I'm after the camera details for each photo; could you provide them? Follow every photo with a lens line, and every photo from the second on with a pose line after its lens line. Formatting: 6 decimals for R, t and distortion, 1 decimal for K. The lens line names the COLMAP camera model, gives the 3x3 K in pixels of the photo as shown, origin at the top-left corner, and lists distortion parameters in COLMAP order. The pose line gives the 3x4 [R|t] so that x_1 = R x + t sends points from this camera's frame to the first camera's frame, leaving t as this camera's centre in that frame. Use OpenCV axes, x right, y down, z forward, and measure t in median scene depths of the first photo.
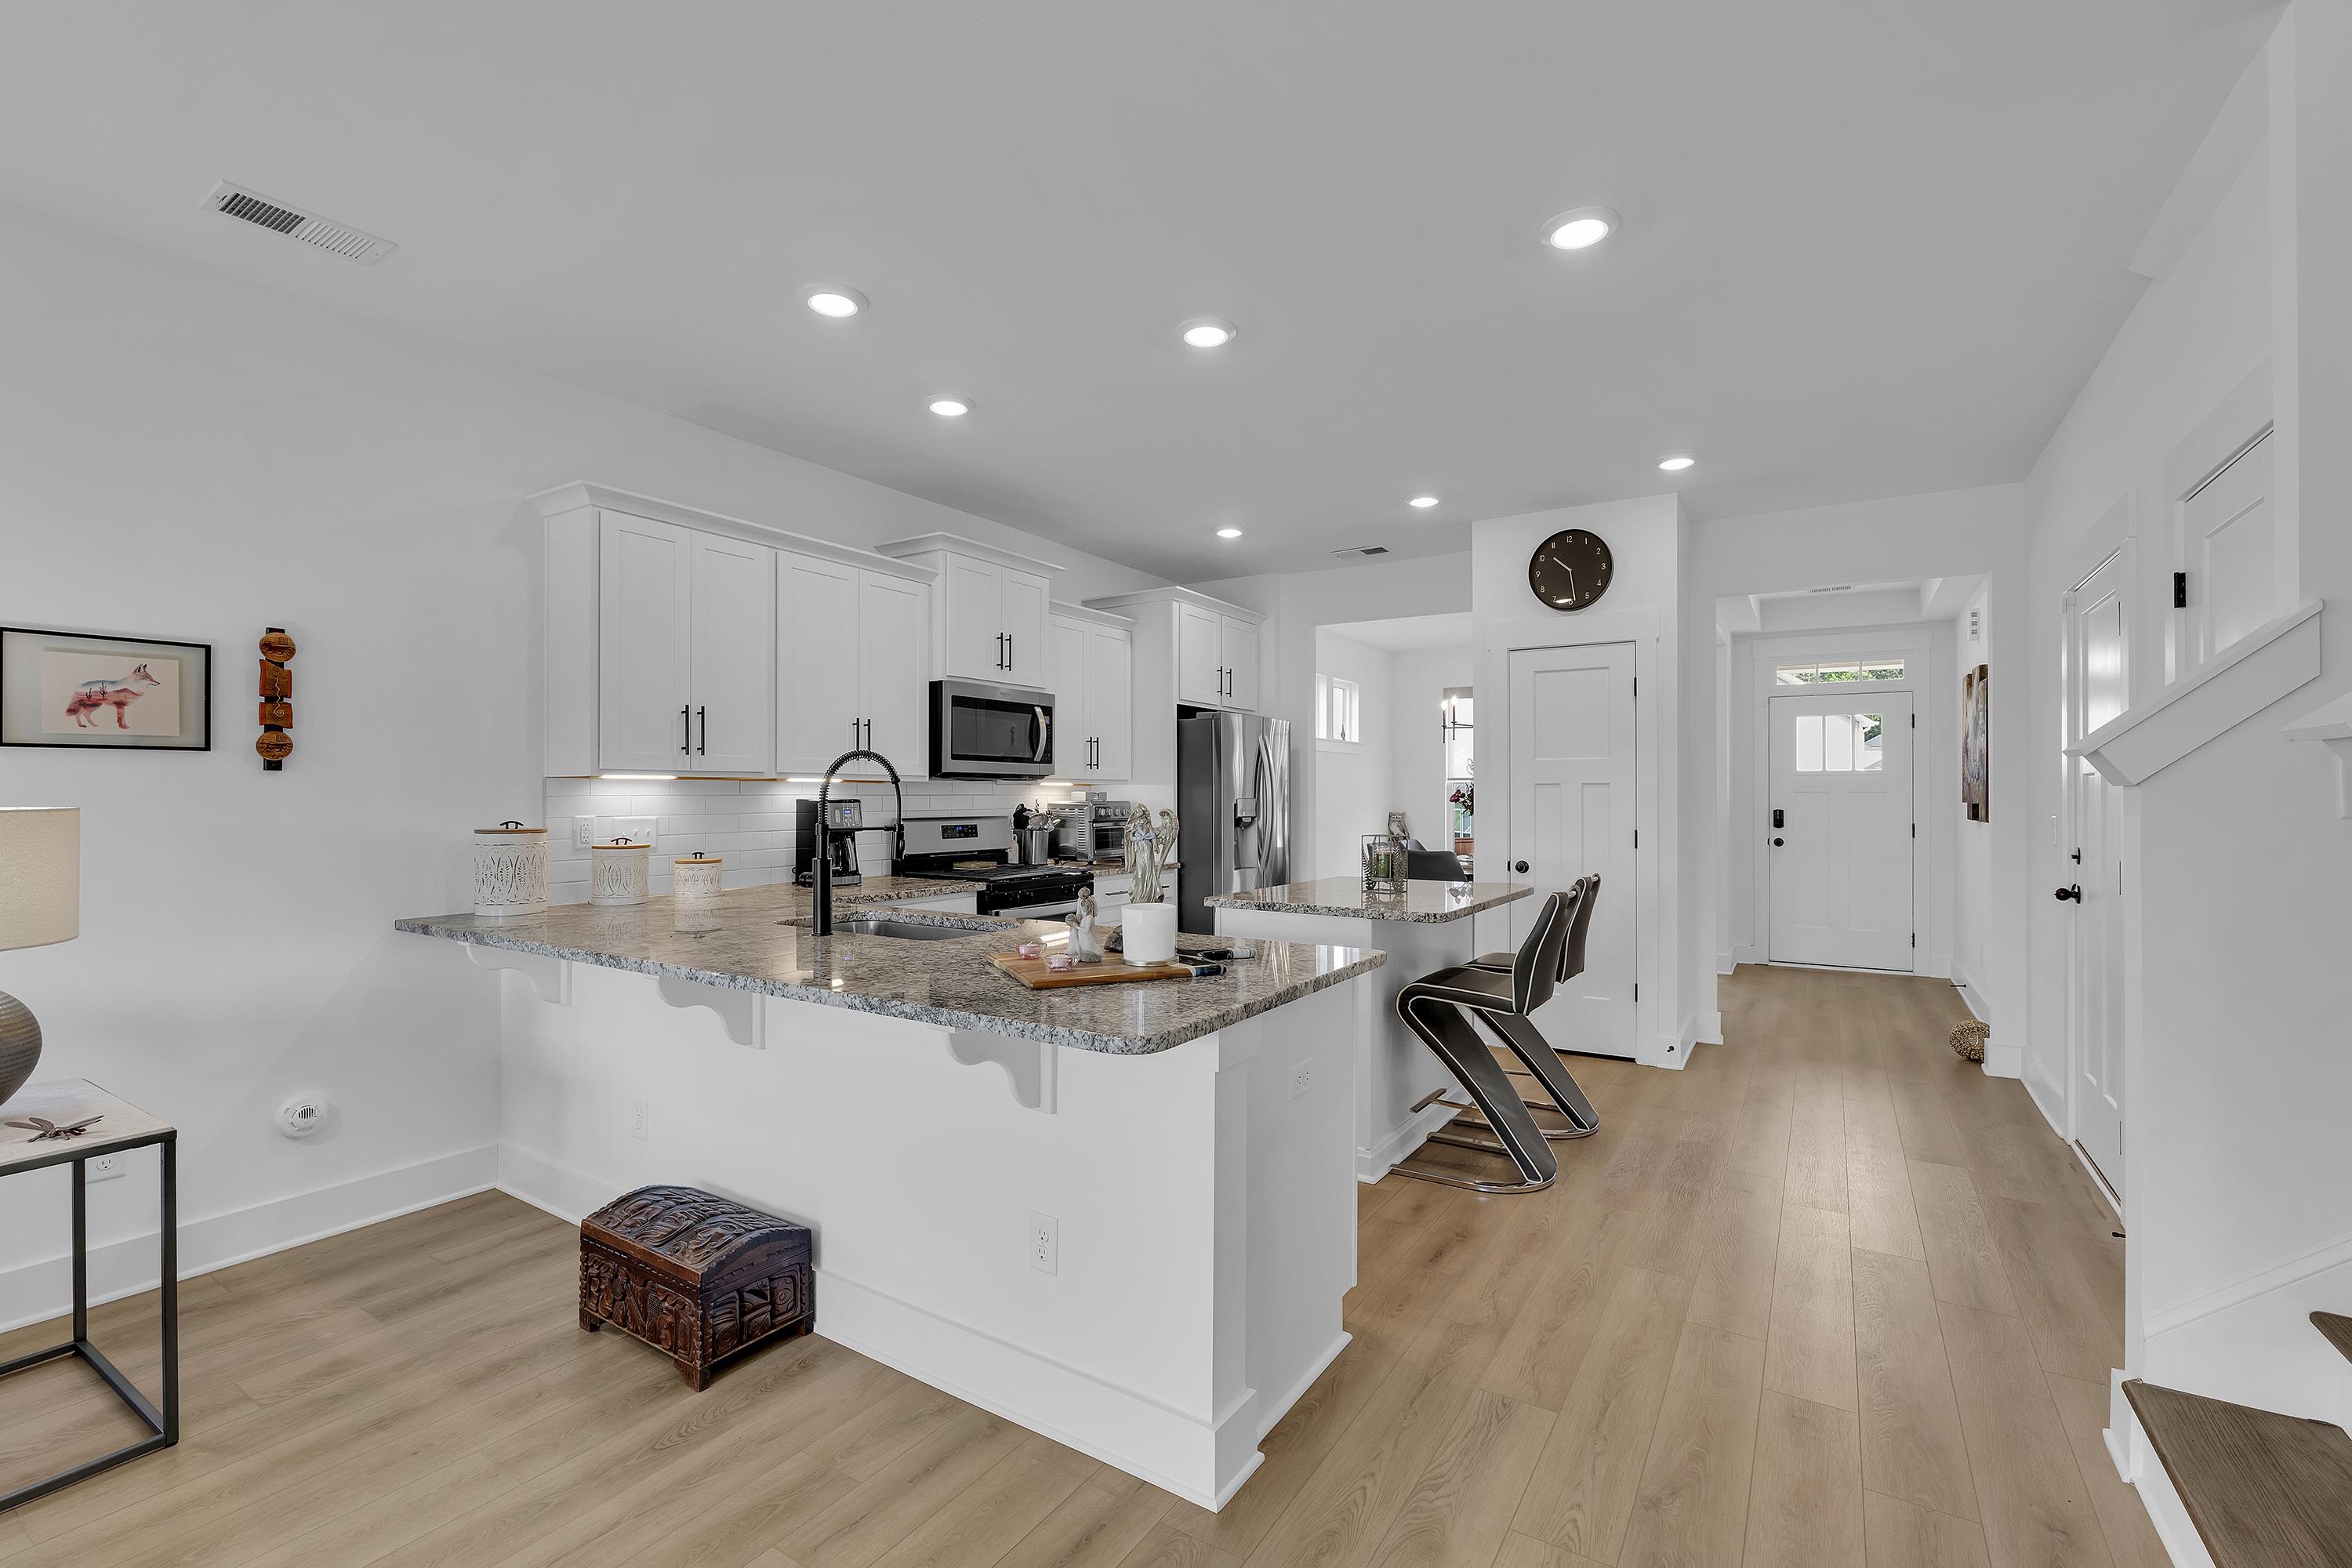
lens RADIAL K [[1021.8, 0, 1190.0], [0, 1021.8, 784.1], [0, 0, 1]] dist [-0.007882, 0.000734]
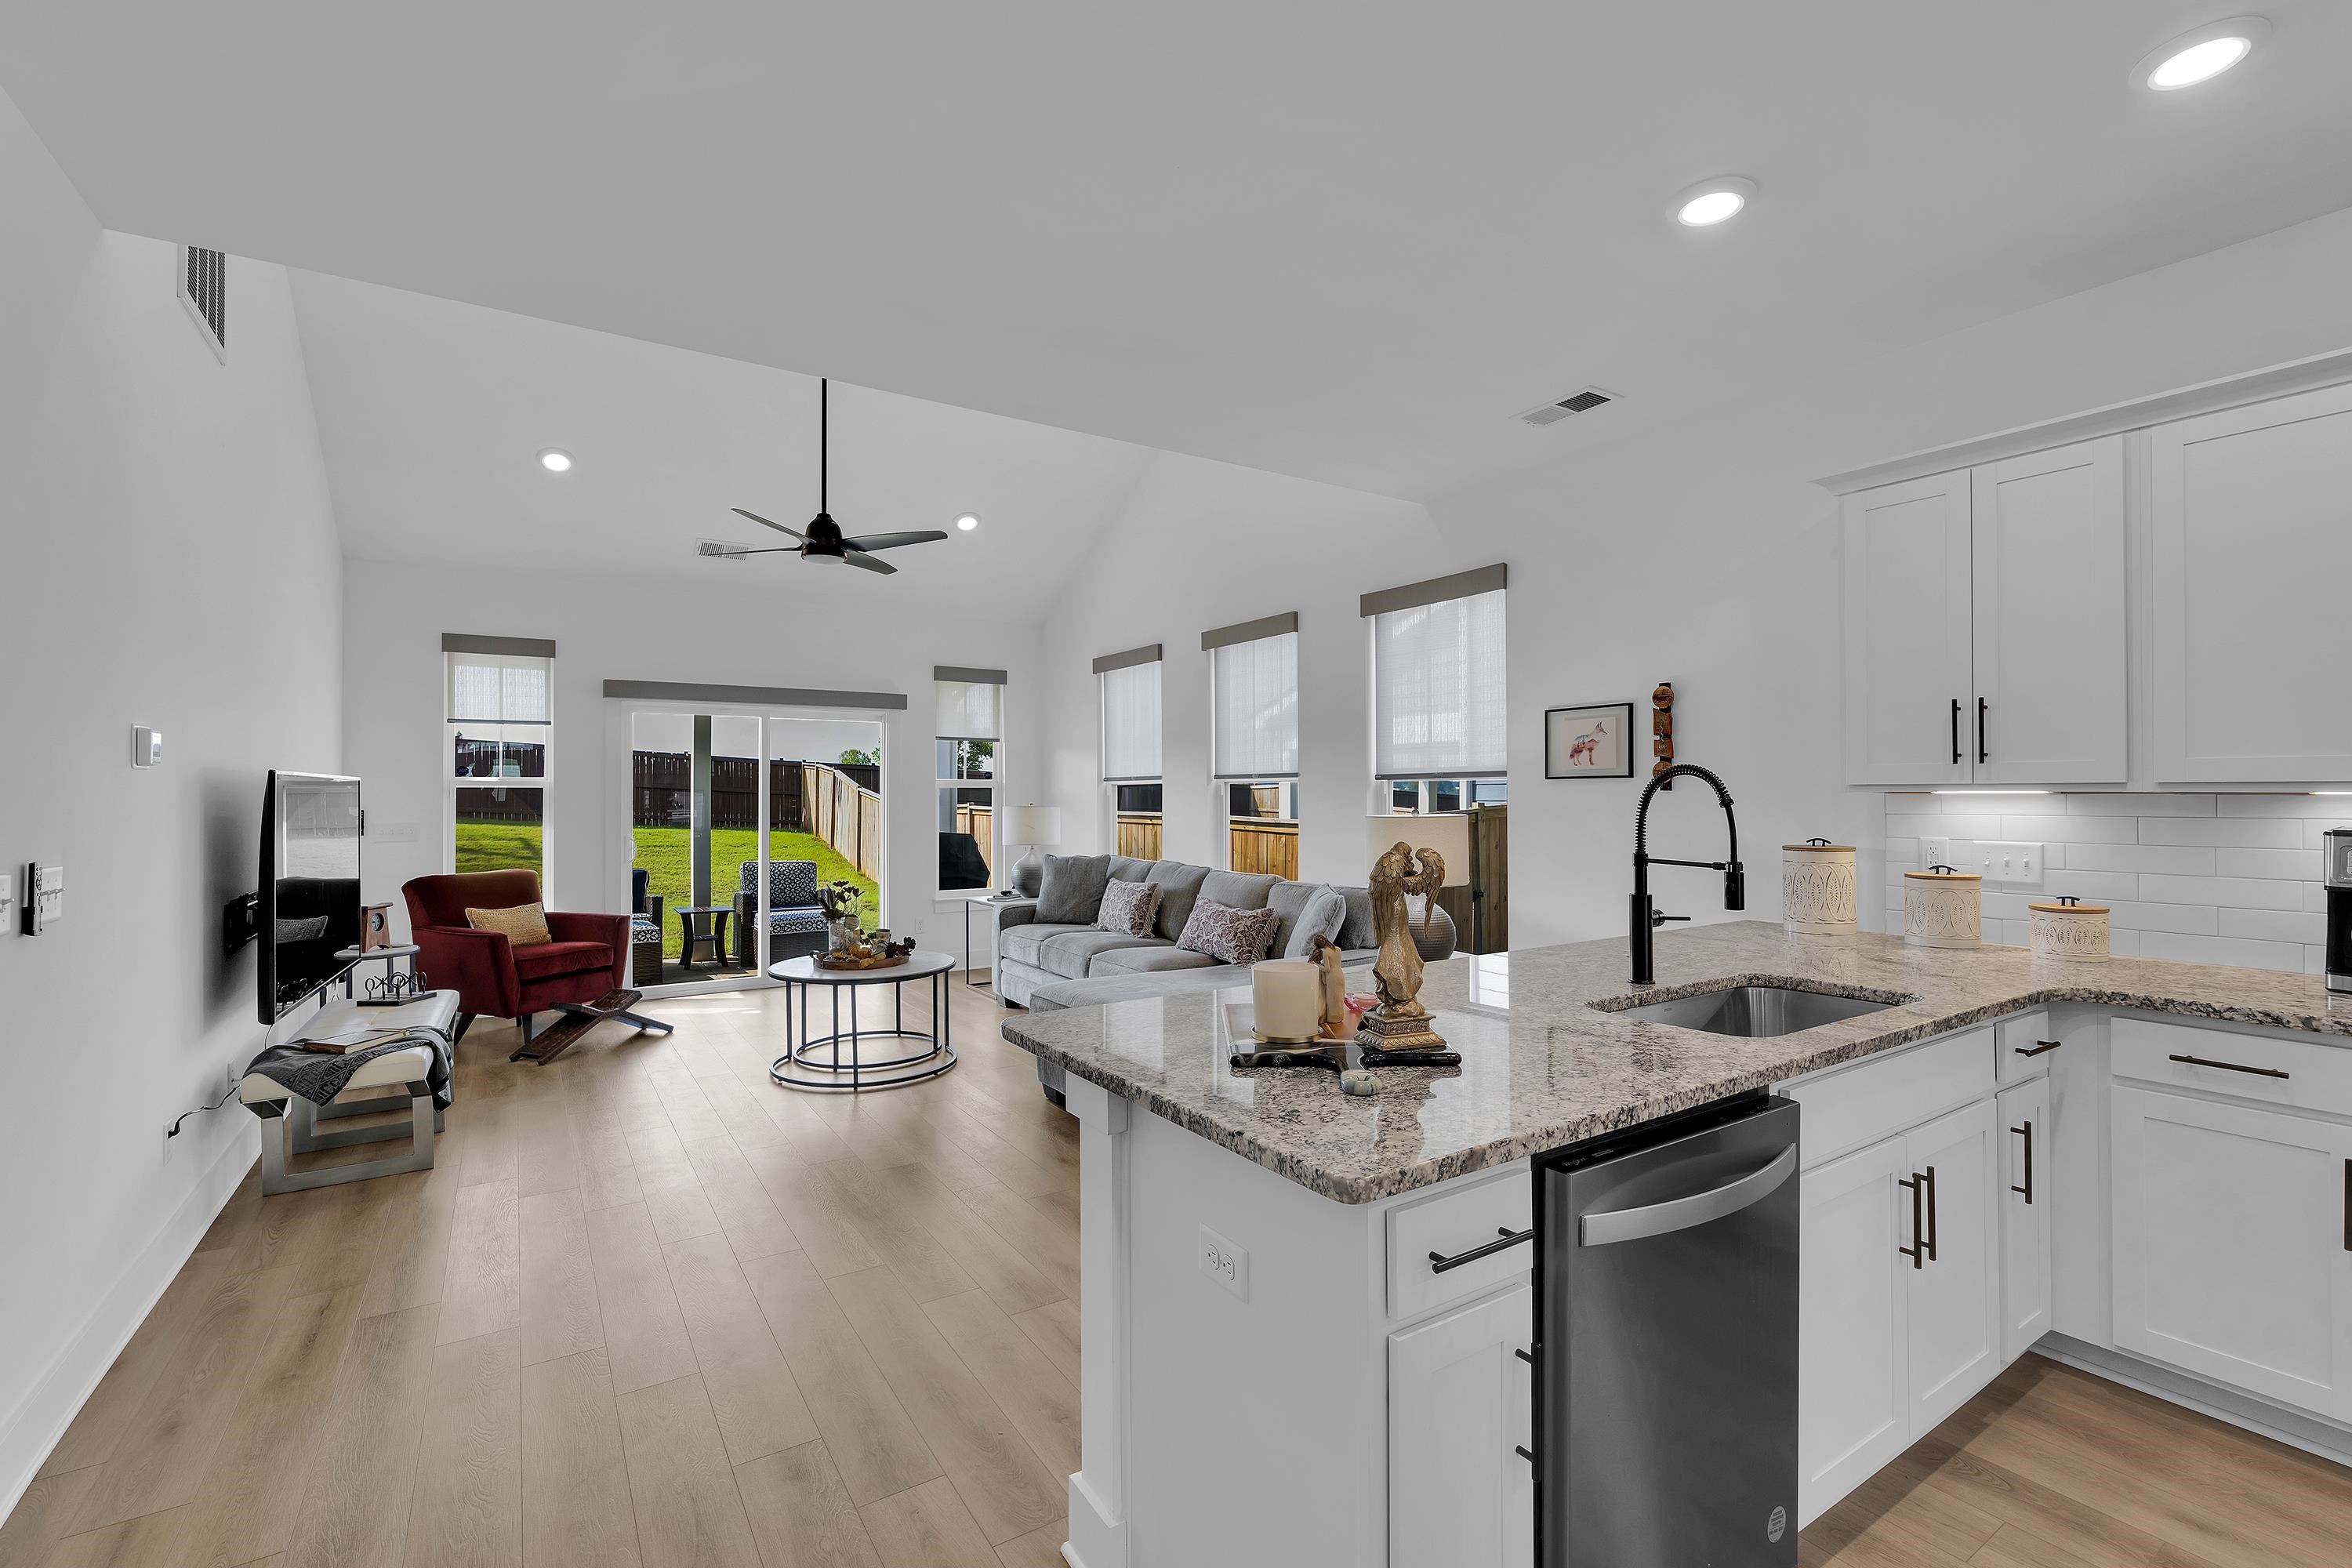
lens RADIAL K [[1021.8, 0, 1176.9], [0, 1021.8, 784.4], [0, 0, 1]] dist [-0.007882, 0.000734]
pose [[-0.425805, -0.006116, -0.904794, 0.313204], [0.009919, 0.999886, -0.011426, -0.006873], [0.904761, -0.013840, -0.425696, 0.544856]]
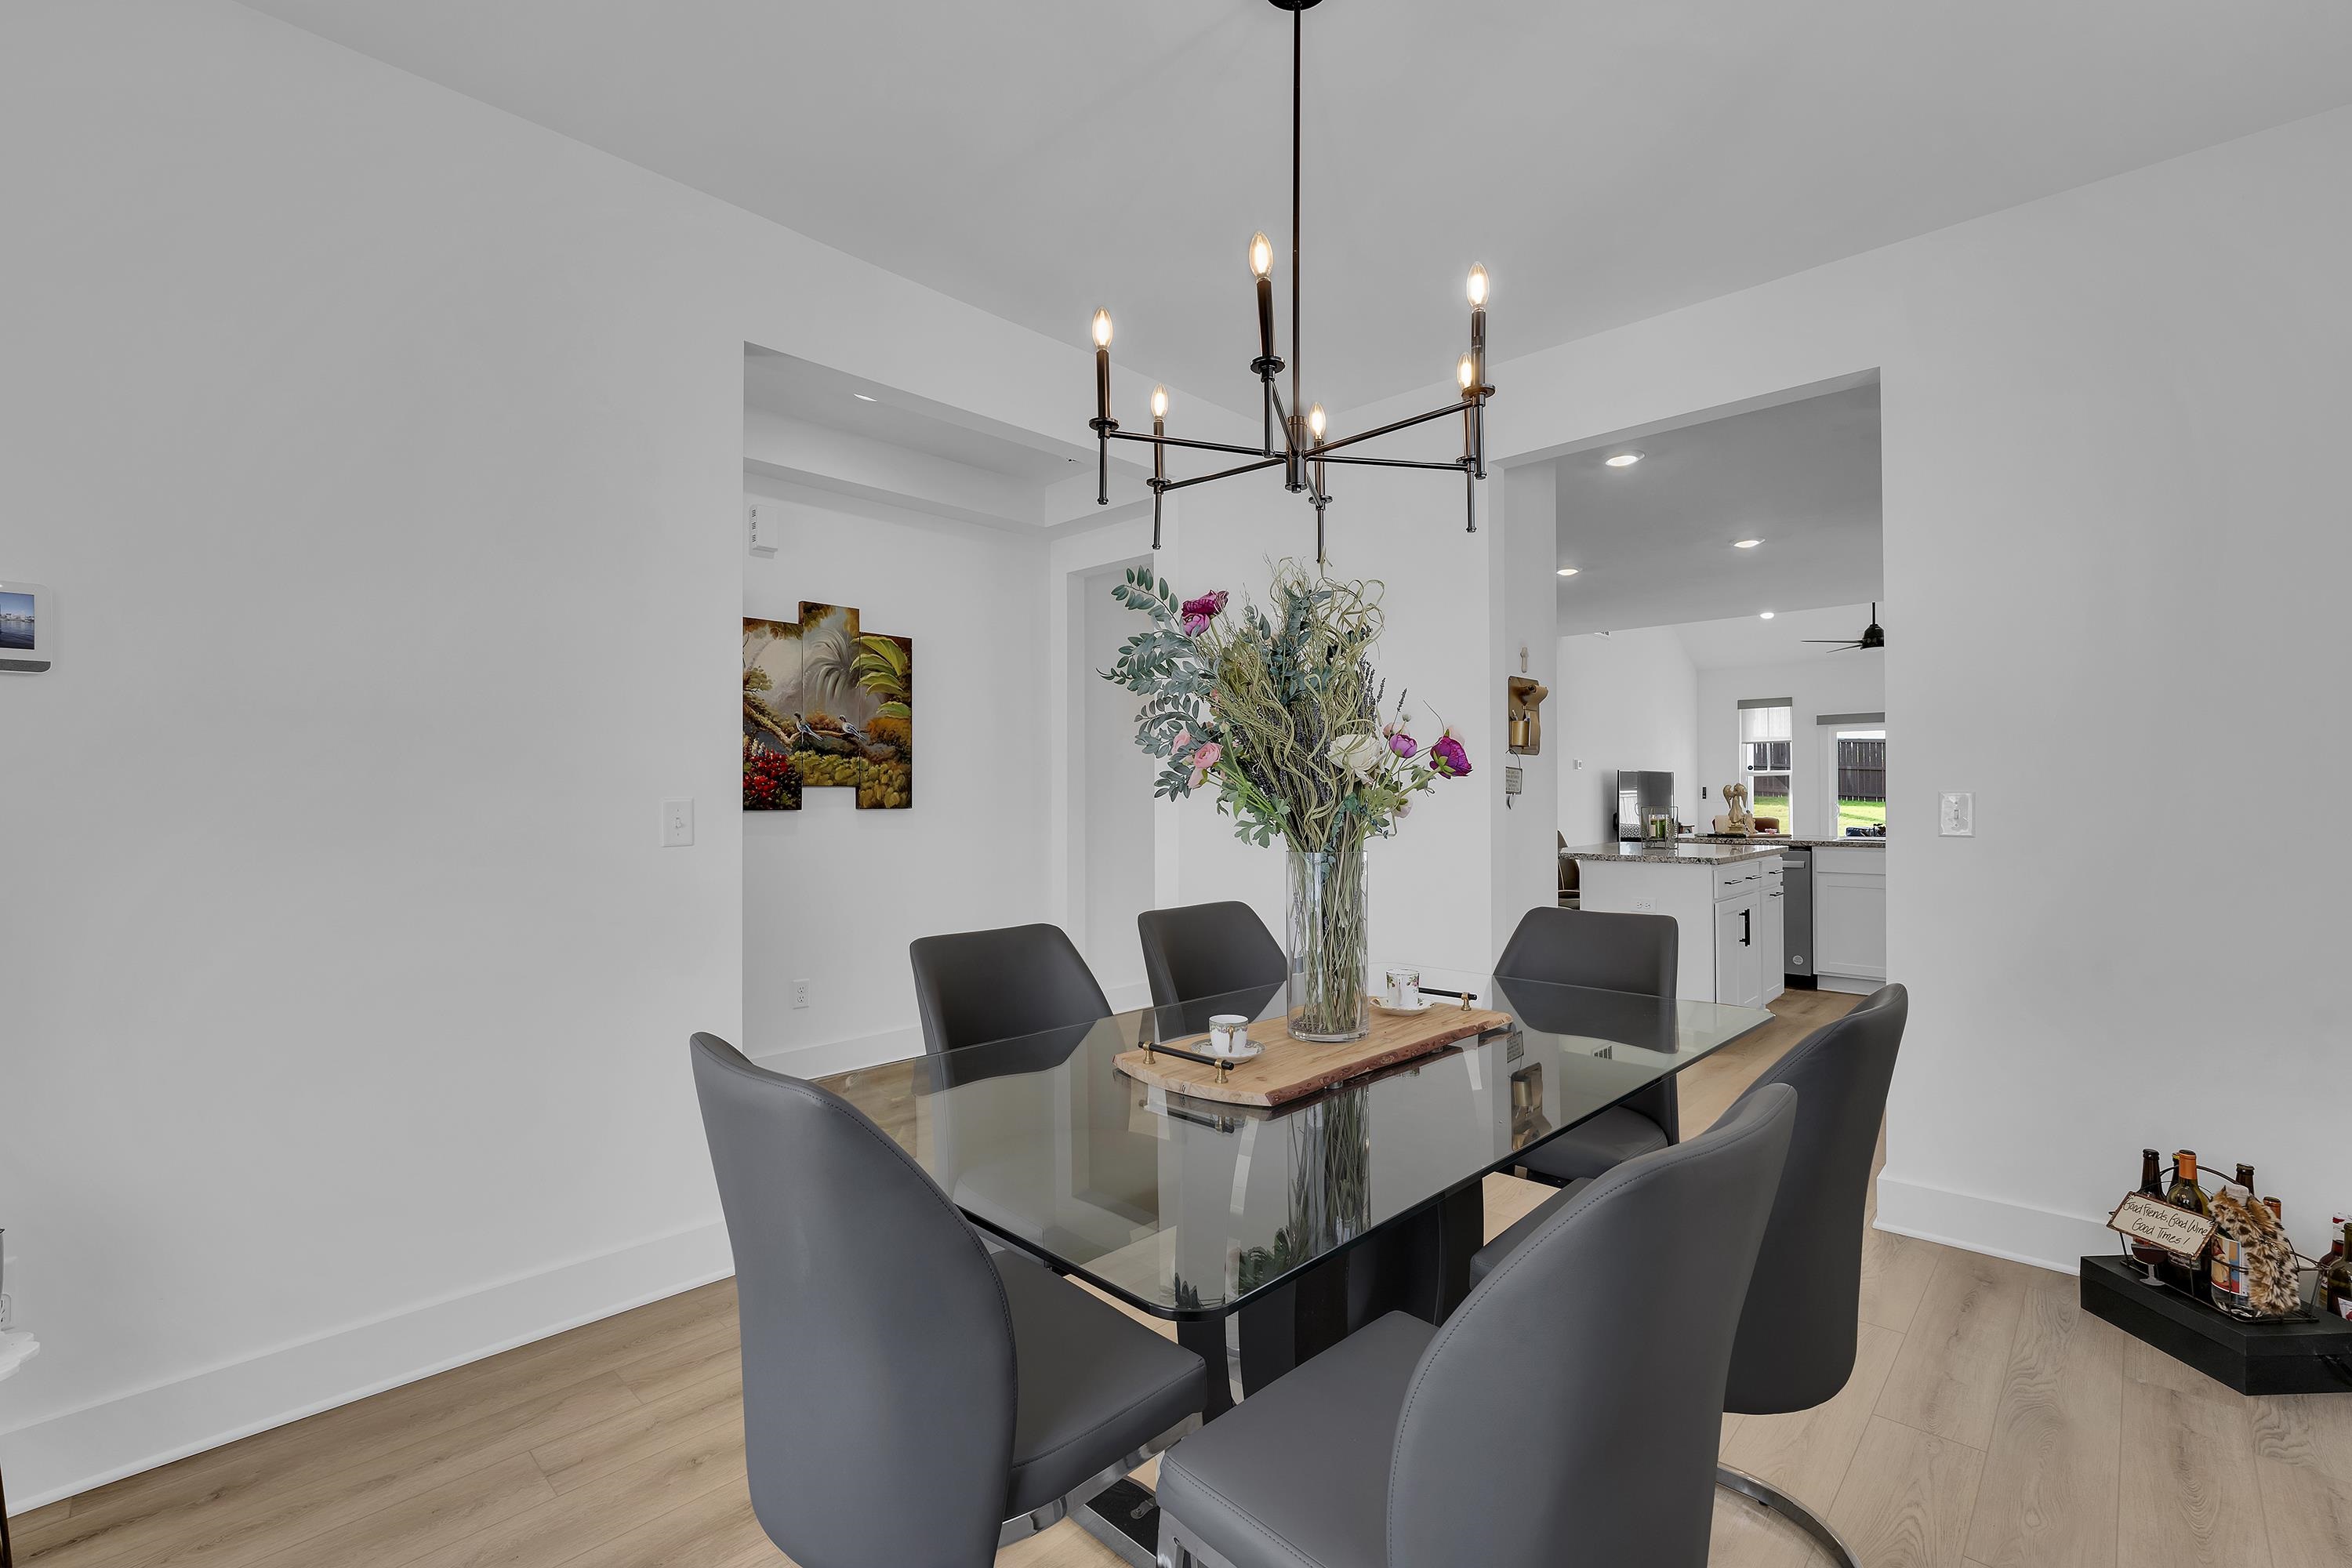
lens RADIAL K [[1021.8, 0, 1168.9], [0, 1021.8, 784.8], [0, 0, 1]] dist [-0.007882, 0.000734]
pose [[-0.978053, -0.011831, 0.208018, 0.544198], [-0.014760, 0.999812, -0.012535, 0.119184], [-0.207830, -0.015330, -0.978045, 3.806271]]
